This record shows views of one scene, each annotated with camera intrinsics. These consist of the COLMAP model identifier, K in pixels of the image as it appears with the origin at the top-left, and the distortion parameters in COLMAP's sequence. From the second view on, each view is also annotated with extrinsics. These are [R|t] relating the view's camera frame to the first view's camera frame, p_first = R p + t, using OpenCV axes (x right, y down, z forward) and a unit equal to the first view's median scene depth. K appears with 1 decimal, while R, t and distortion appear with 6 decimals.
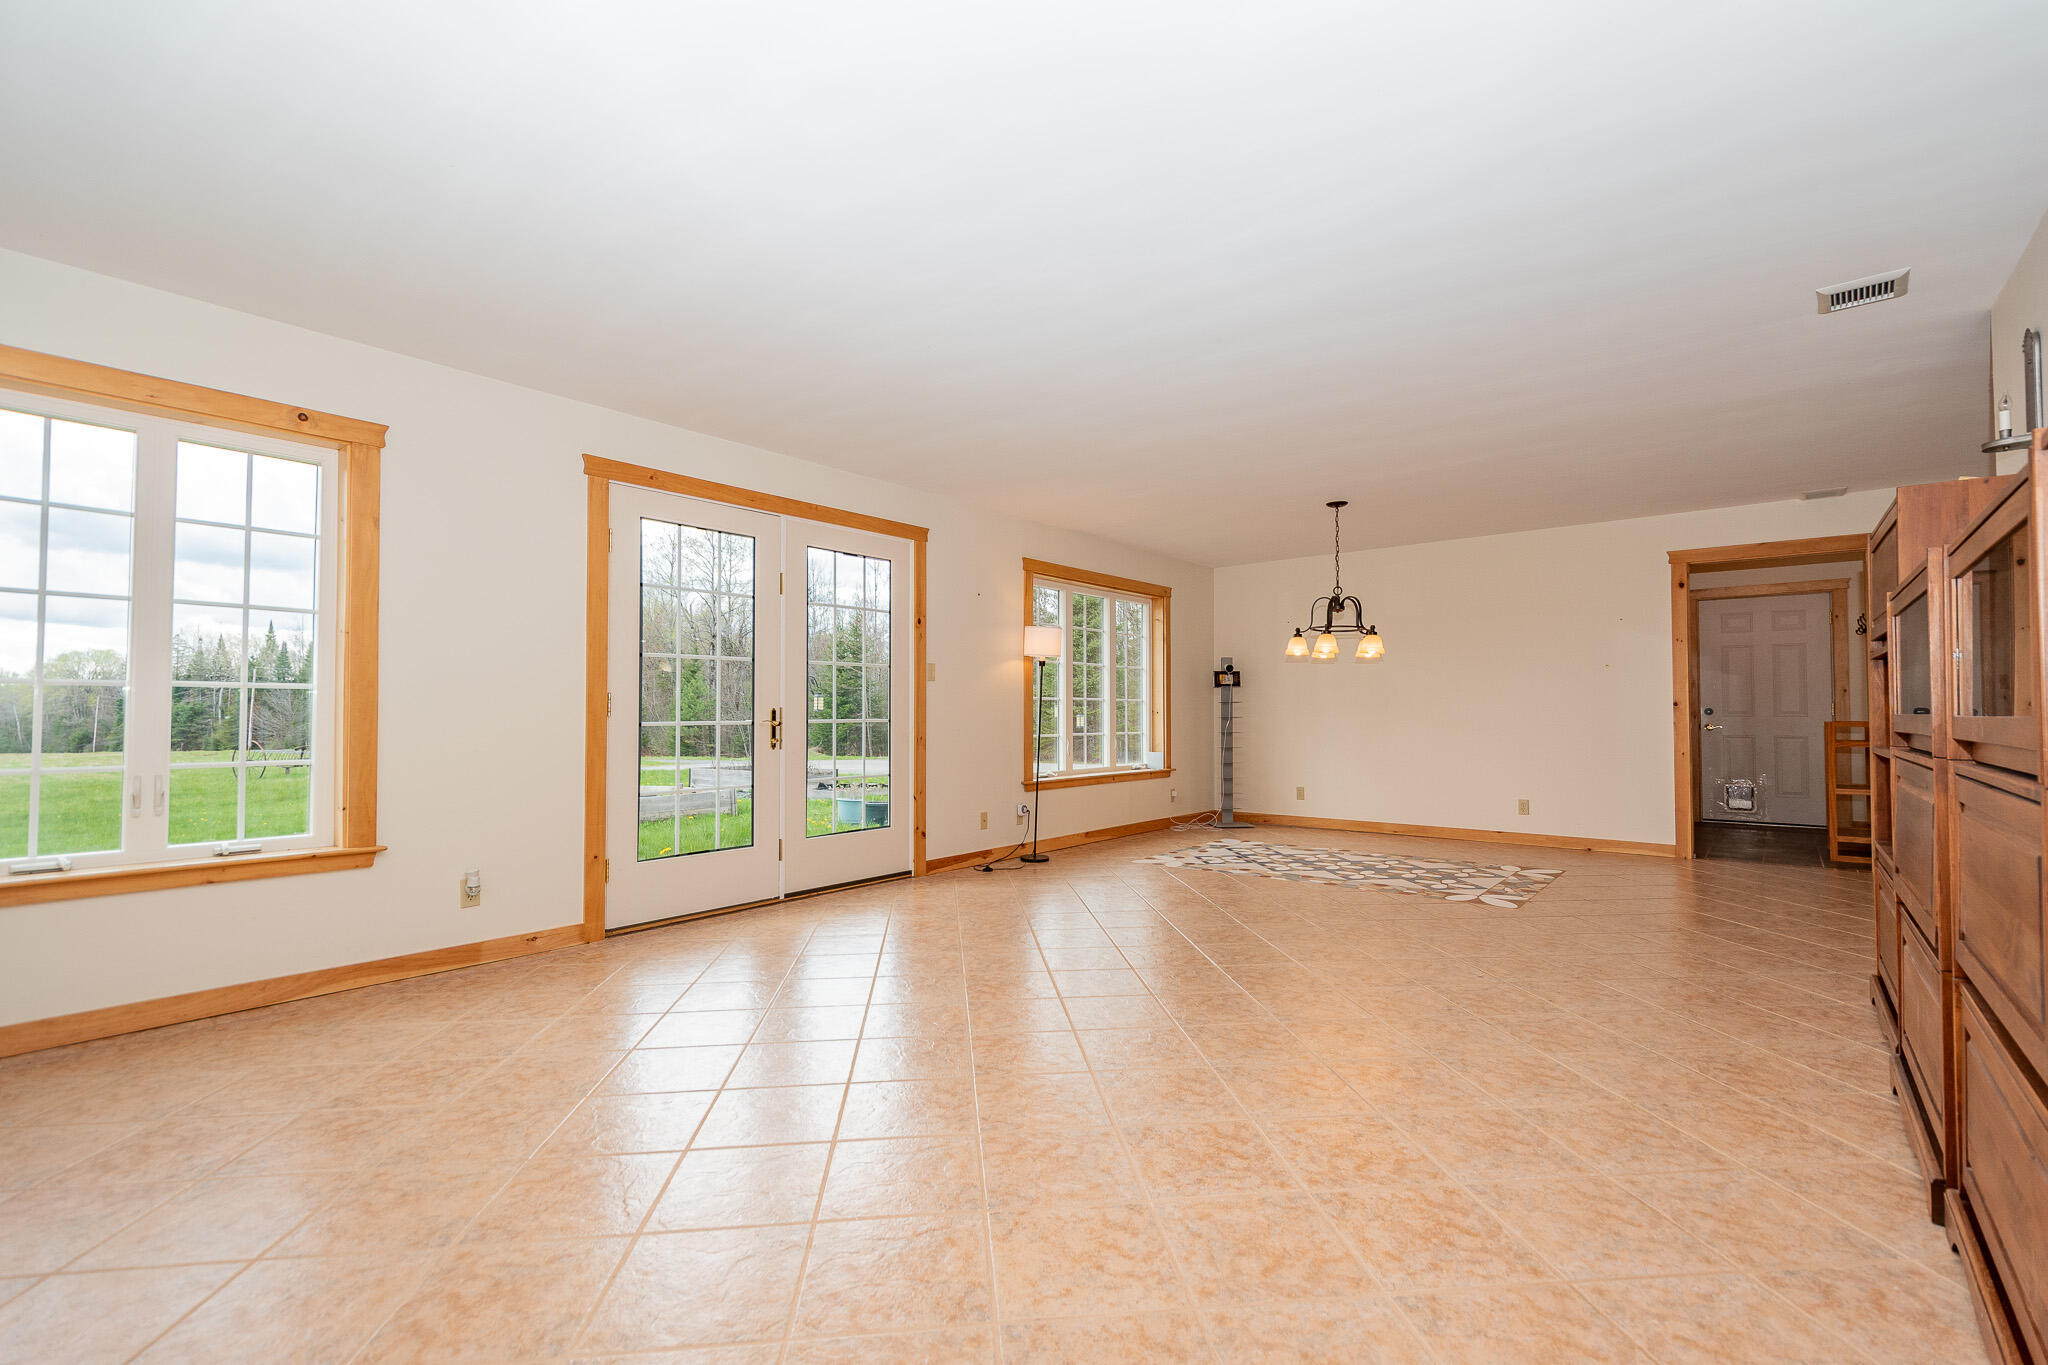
lens RADIAL K [[907.0, 0, 1013.4], [0, 907.0, 700.6], [0, 0, 1]] dist [0.019437, -0.007274]
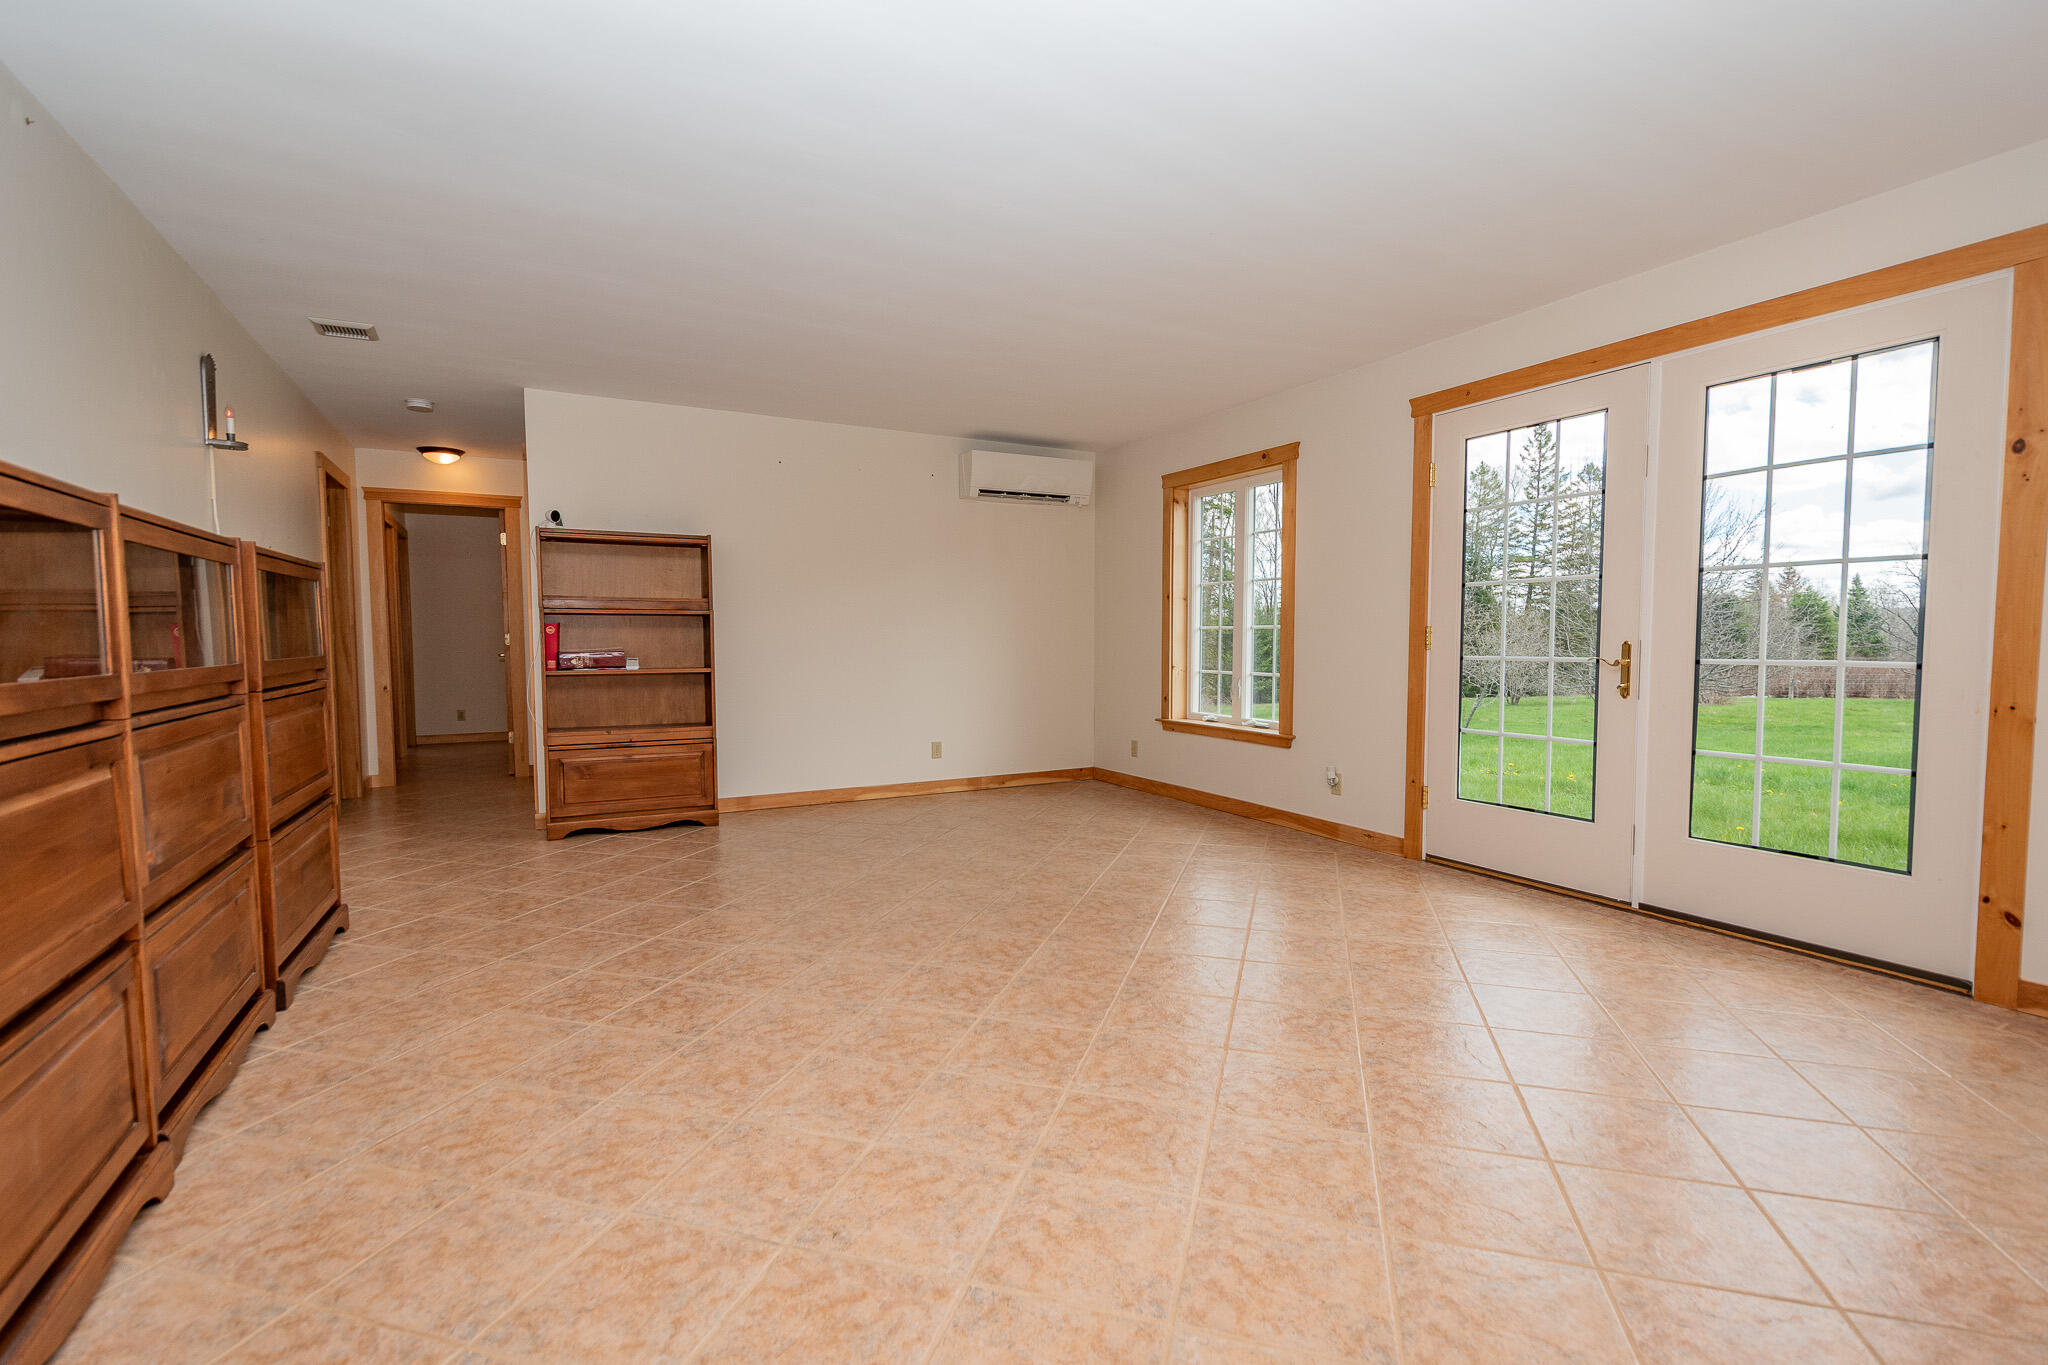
lens RADIAL K [[907.0, 0, 1034.9], [0, 907.0, 688.4], [0, 0, 1]] dist [0.019437, -0.007274]
pose [[-0.359785, 0.056807, -0.931304, 0.494614], [0.016704, 0.998377, 0.054445, -0.000919], [0.932886, 0.004032, -0.360150, 0.704561]]
